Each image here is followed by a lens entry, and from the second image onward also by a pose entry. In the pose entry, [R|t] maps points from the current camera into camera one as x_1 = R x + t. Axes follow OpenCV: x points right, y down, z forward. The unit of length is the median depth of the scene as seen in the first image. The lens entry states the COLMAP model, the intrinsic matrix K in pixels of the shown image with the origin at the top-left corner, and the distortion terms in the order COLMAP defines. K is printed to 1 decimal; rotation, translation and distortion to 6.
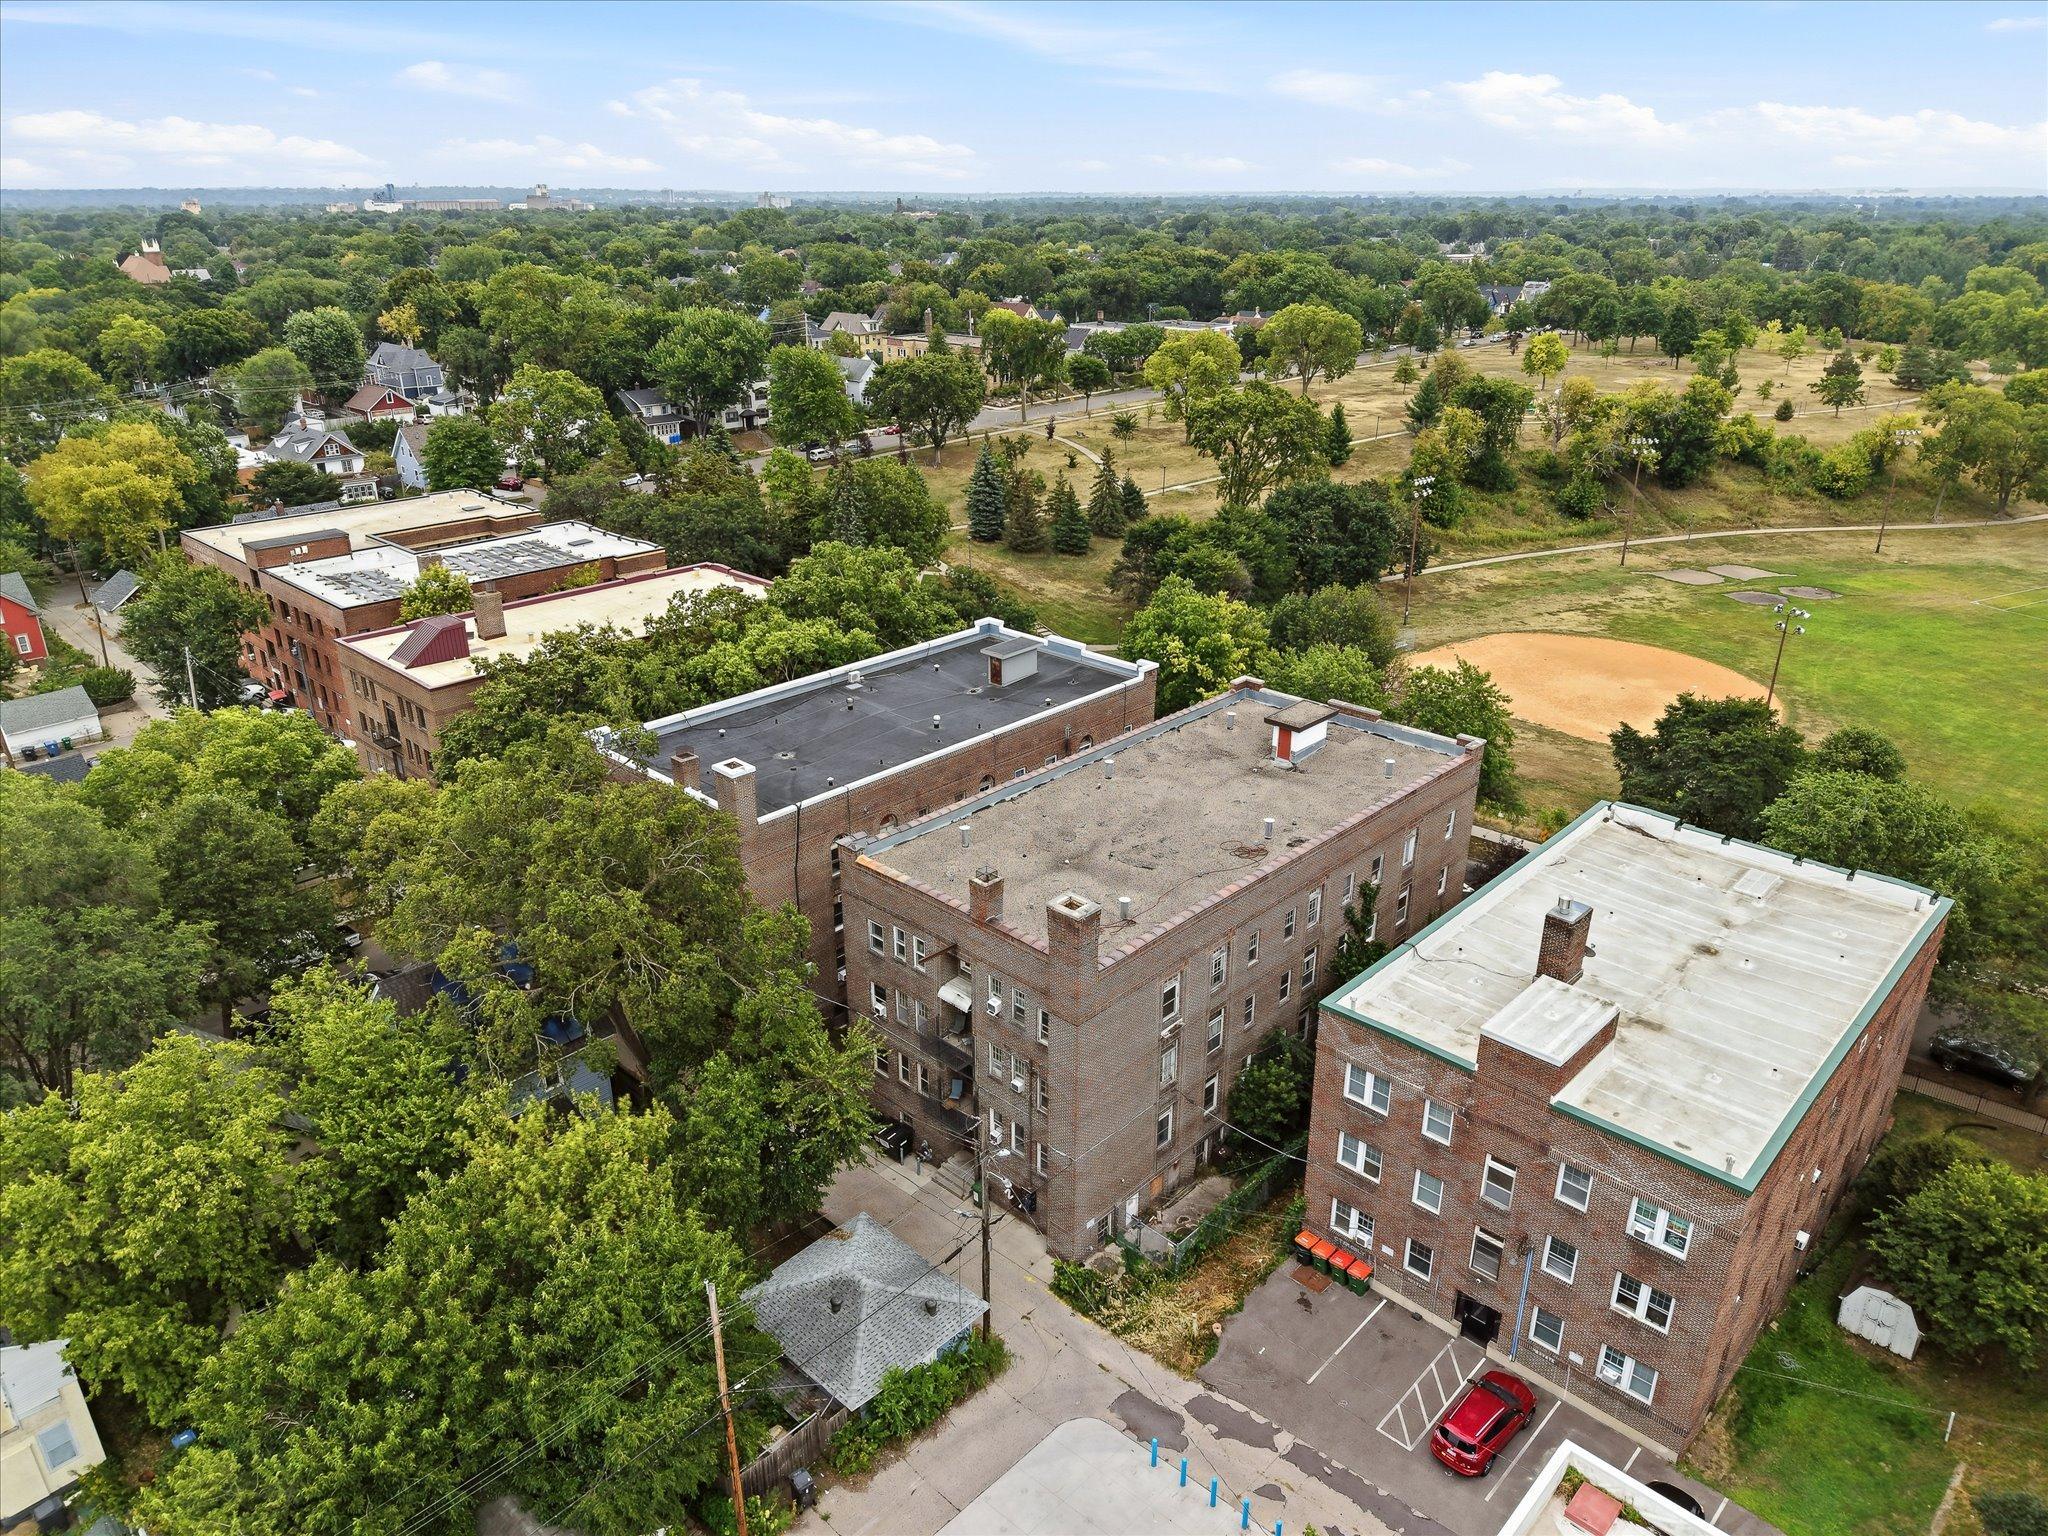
lens RADIAL K [[1362.2, 0, 1028.8], [0, 1362.2, 774.9], [0, 0, 1]] dist [0.034536, -0.033626]
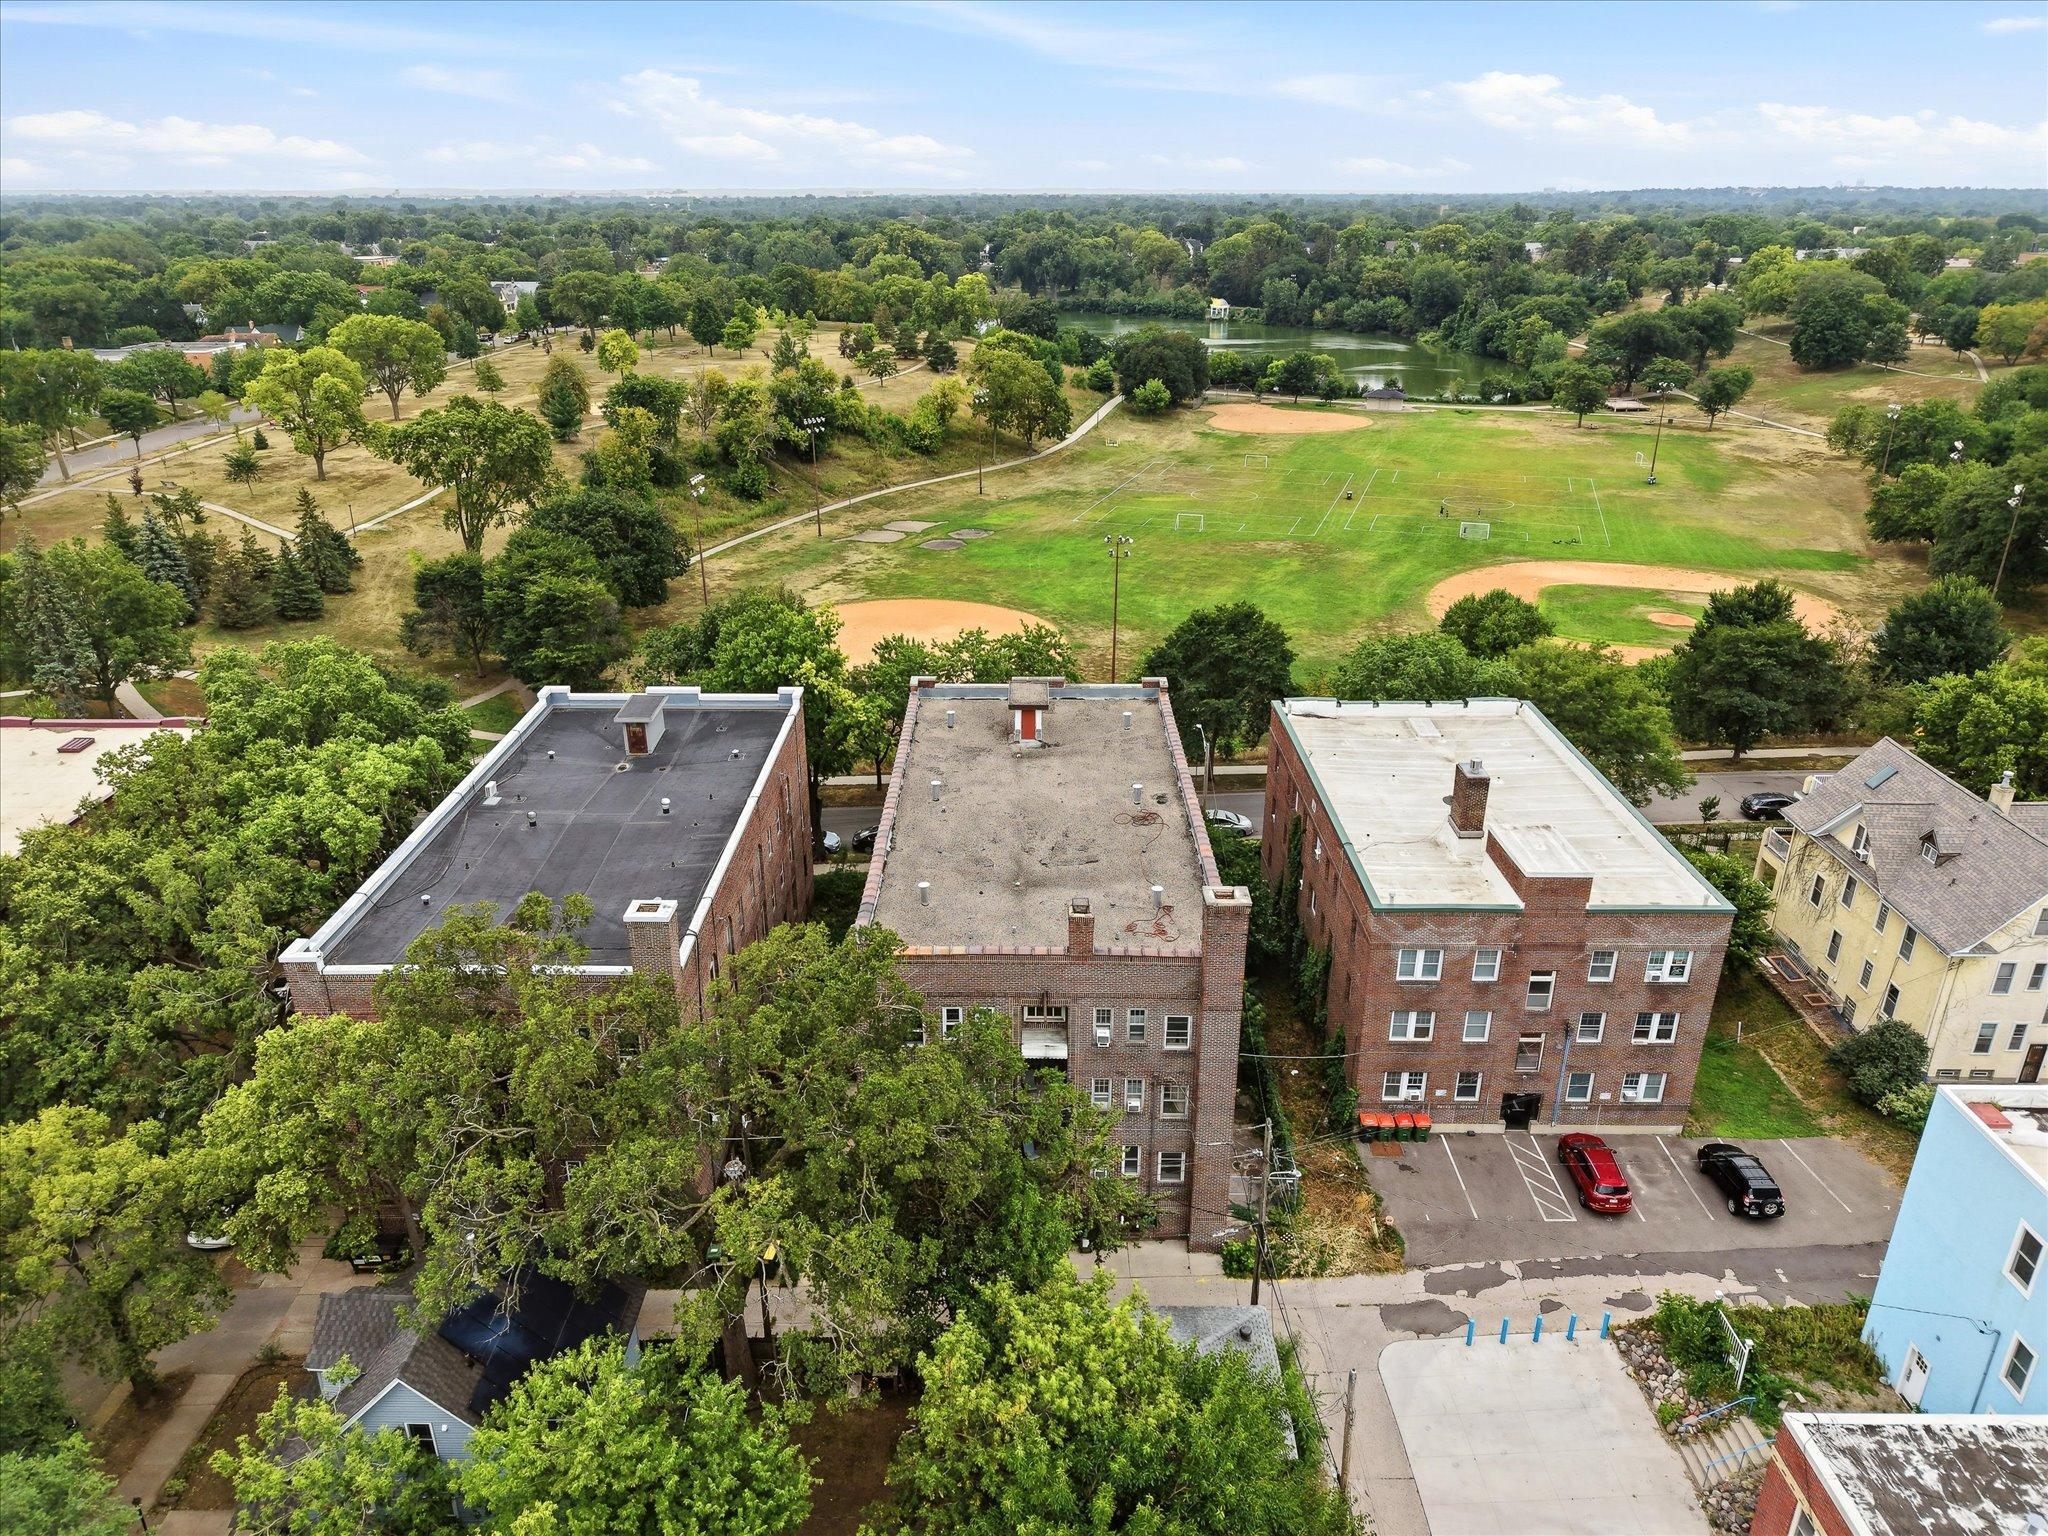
lens RADIAL K [[1362.2, 0, 1023.4], [0, 1362.2, 772.8], [0, 0, 1]] dist [0.034536, -0.033626]
pose [[0.726735, -0.266816, 0.632981, -0.639462], [0.267292, 0.958698, 0.097232, -0.119375], [-0.632781, 0.098528, 0.768037, 0.288975]]
